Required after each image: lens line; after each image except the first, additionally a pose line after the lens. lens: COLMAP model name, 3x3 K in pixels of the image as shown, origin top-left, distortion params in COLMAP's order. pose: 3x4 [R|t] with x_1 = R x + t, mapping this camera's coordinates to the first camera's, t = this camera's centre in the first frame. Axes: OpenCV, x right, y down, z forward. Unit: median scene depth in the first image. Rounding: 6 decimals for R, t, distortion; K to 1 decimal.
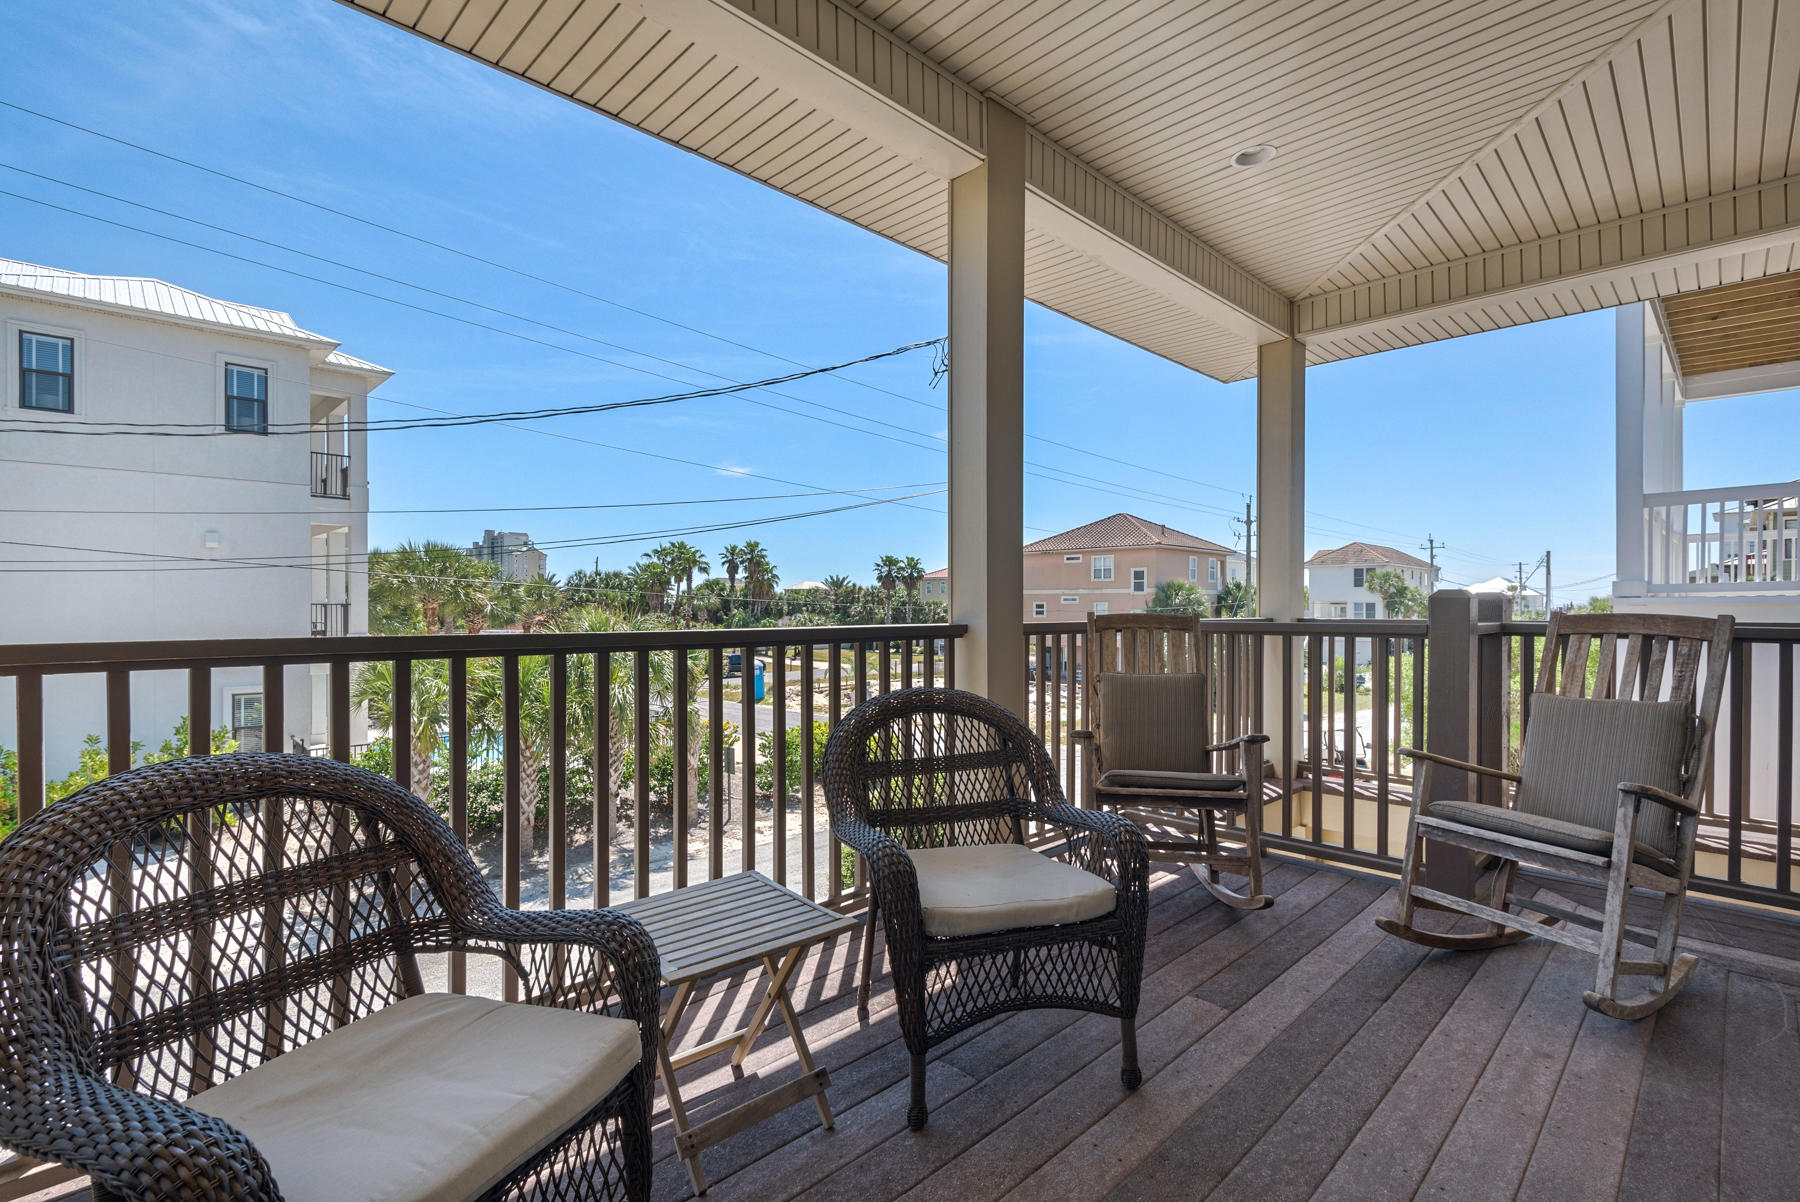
lens RADIAL K [[817.5, 0, 886.1], [0, 817.5, 611.6], [0, 0, 1]] dist [0.023303, -0.020588]
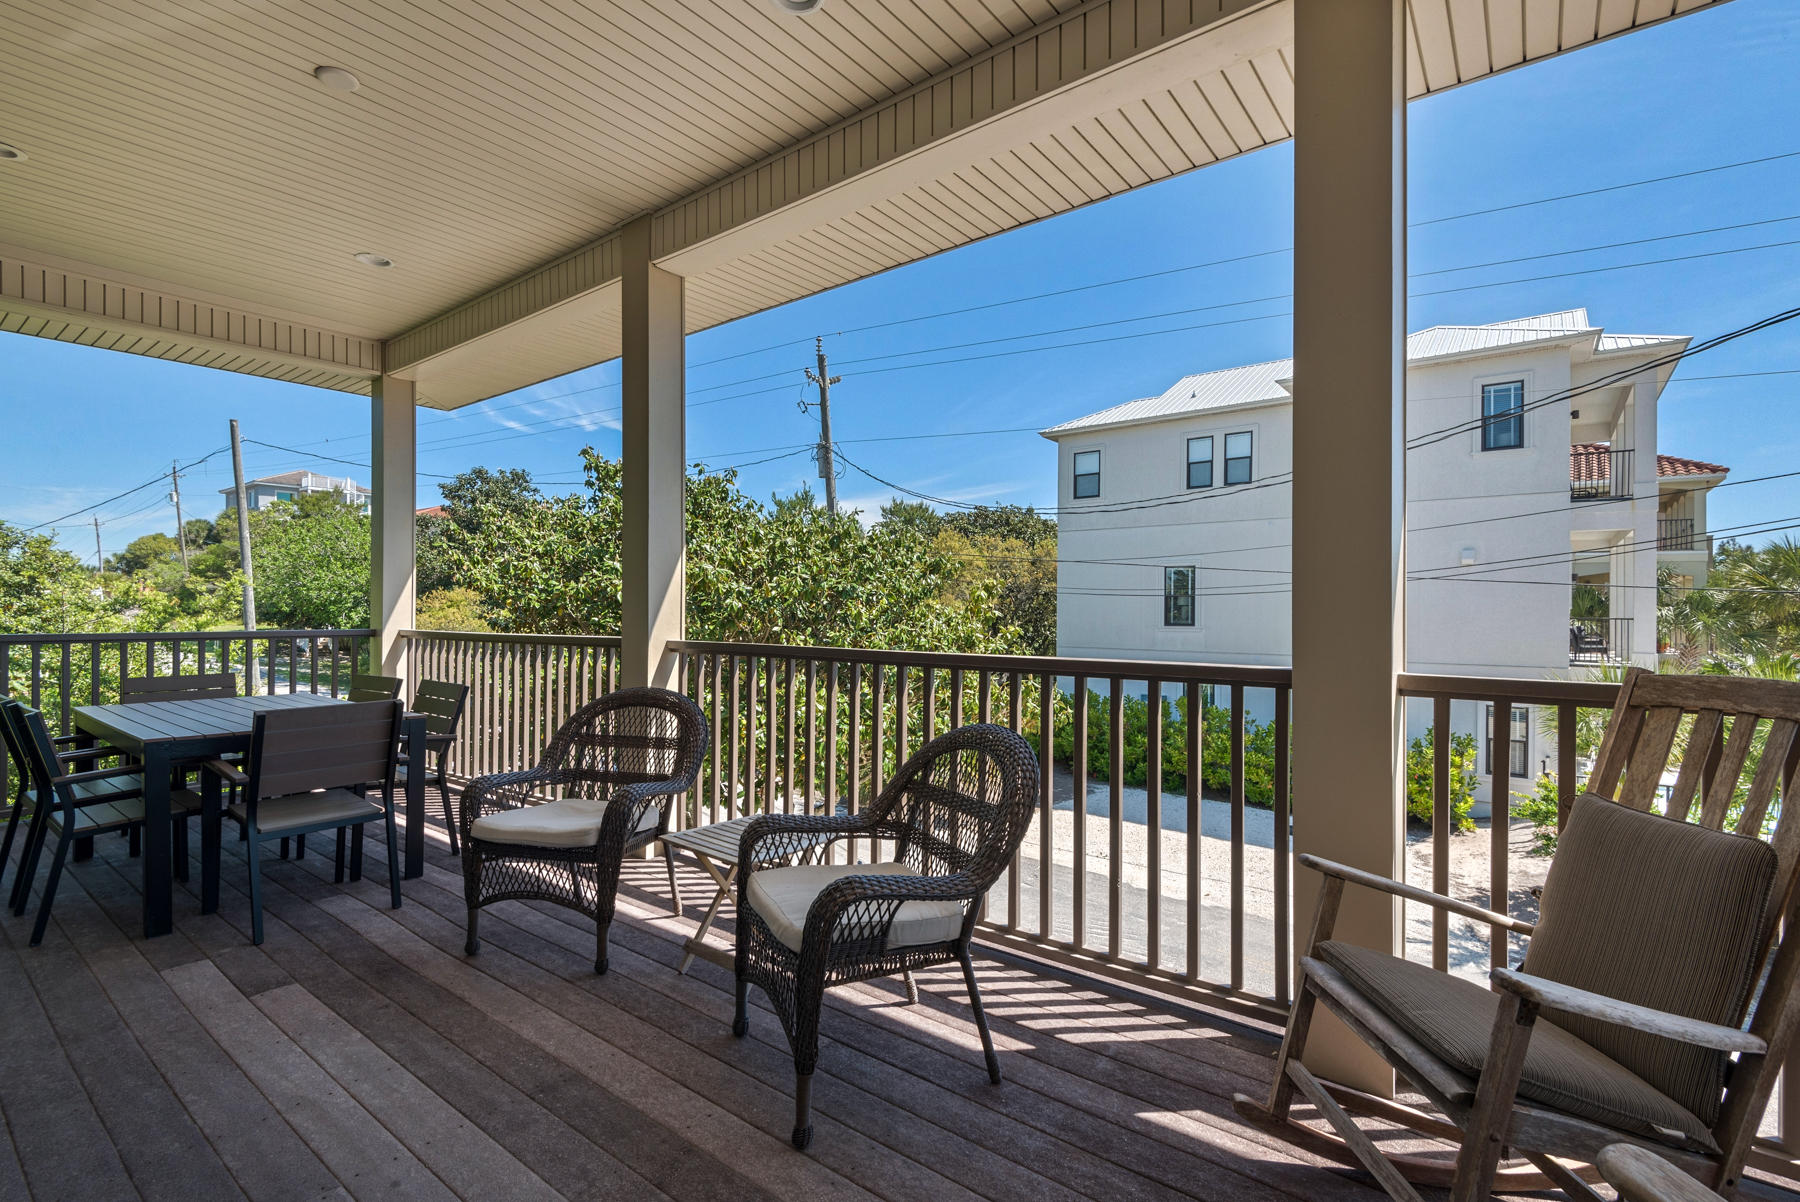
lens RADIAL K [[817.5, 0, 886.1], [0, 817.5, 611.6], [0, 0, 1]] dist [0.023303, -0.020588]
pose [[0.134622, -0.003748, -0.990890, 0.836463], [-0.005912, 0.999972, -0.004586, -0.032071], [0.990879, 0.006476, 0.134596, 0.632967]]
